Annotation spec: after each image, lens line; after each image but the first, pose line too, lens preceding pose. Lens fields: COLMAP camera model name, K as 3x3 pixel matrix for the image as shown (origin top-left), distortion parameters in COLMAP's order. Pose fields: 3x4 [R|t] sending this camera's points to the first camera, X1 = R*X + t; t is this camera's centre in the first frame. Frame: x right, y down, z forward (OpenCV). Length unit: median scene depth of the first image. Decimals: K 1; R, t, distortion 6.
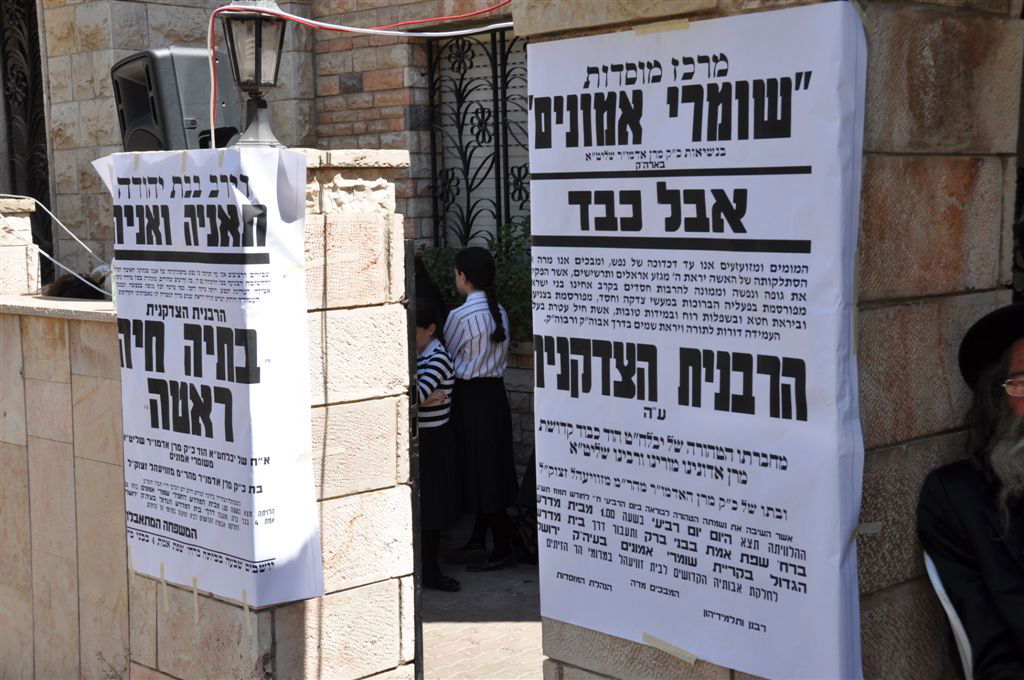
lens RADIAL K [[1467.1, 0, 512.0], [0, 1467.1, 340.0], [0, 0, 1]] dist [0.149865, 0.109386]
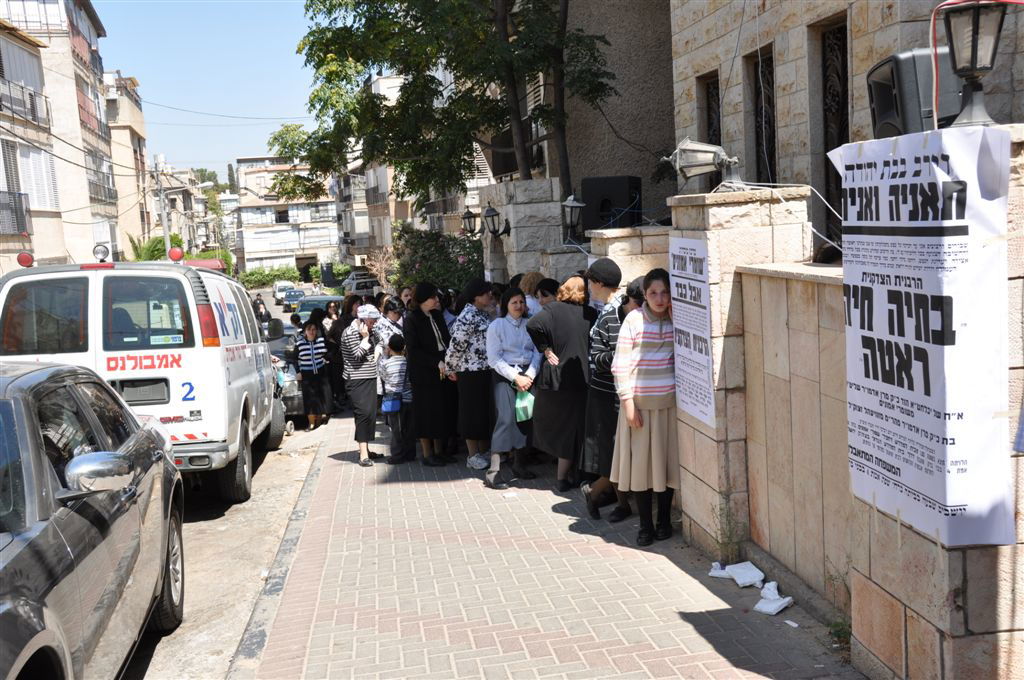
lens RADIAL K [[1057.2, 0, 512.0], [0, 1057.2, 340.0], [0, 0, 1]] dist [-0.012204, 0.114432]
pose [[0.794426, 0.040263, -0.606025, 0.042045], [-0.009694, 0.998514, 0.053631, -0.012997], [0.607284, -0.036731, 0.793636, 0.171981]]
